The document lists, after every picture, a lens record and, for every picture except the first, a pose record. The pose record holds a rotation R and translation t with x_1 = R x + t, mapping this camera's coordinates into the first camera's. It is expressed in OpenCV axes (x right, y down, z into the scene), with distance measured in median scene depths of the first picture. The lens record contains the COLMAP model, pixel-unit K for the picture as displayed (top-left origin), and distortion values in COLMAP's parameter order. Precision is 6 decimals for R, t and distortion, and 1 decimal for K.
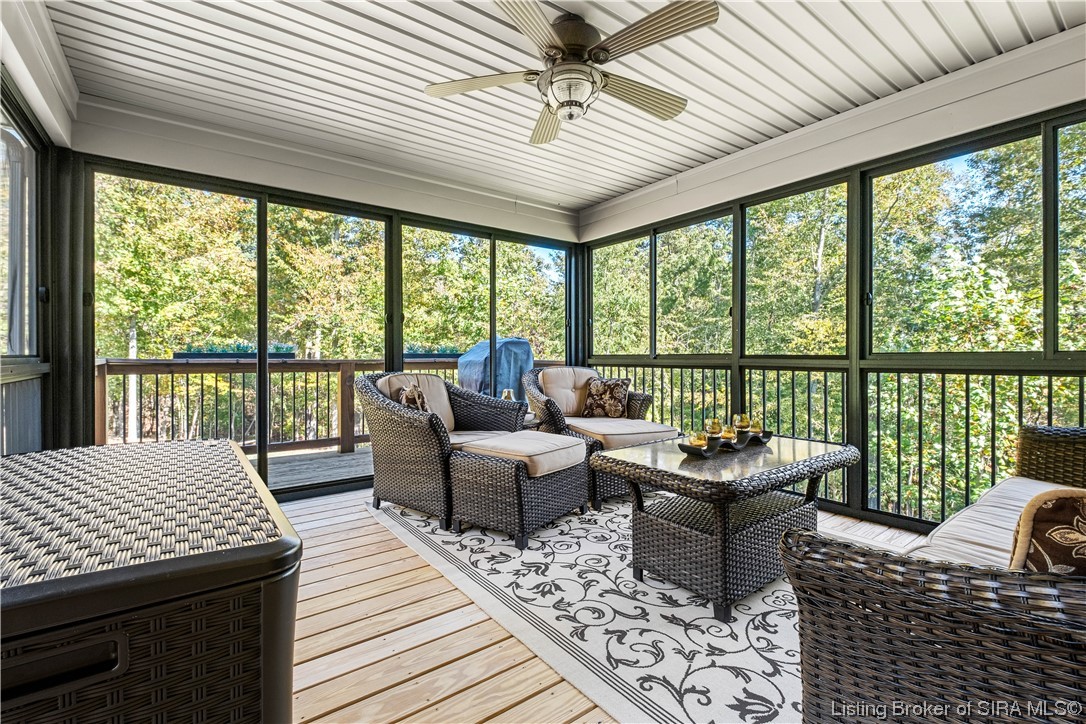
lens RADIAL K [[475.9, 0, 537.9], [0, 475.9, 352.1], [0, 0, 1]] dist [-0.007387, -0.001530]
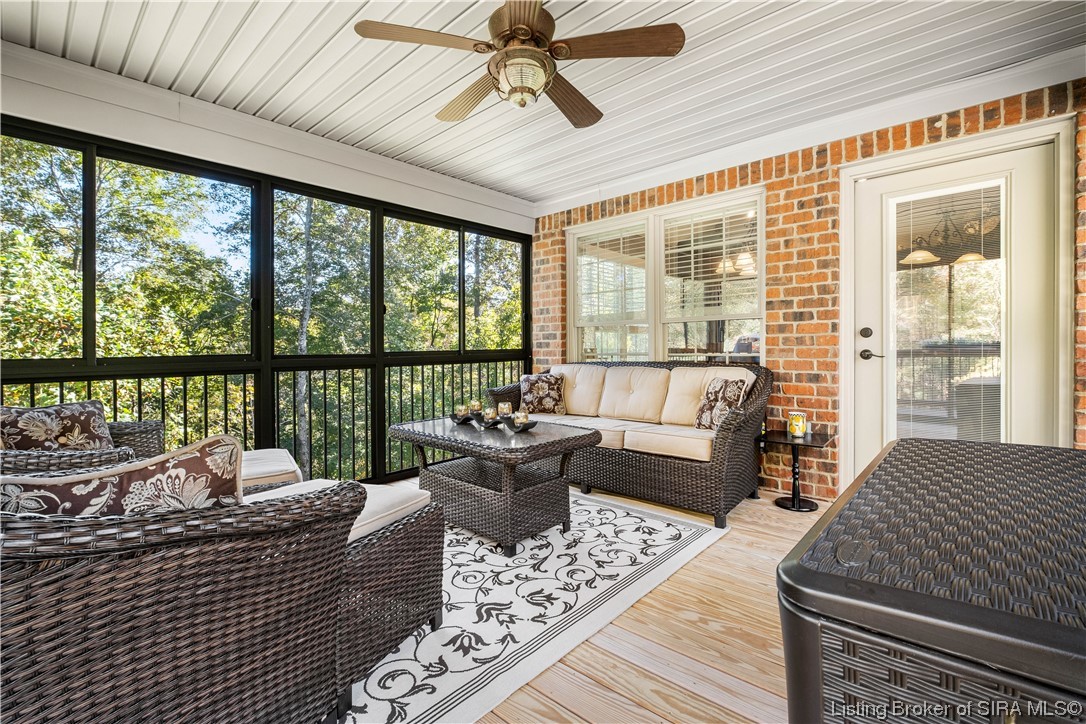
lens RADIAL K [[475.9, 0, 539.2], [0, 475.9, 357.6], [0, 0, 1]] dist [-0.007387, -0.001530]
pose [[-0.189008, -0.005835, 0.981958, -0.914501], [0.011707, 0.999898, 0.008195, 0.013330], [-0.981906, 0.013045, -0.188920, 1.191773]]
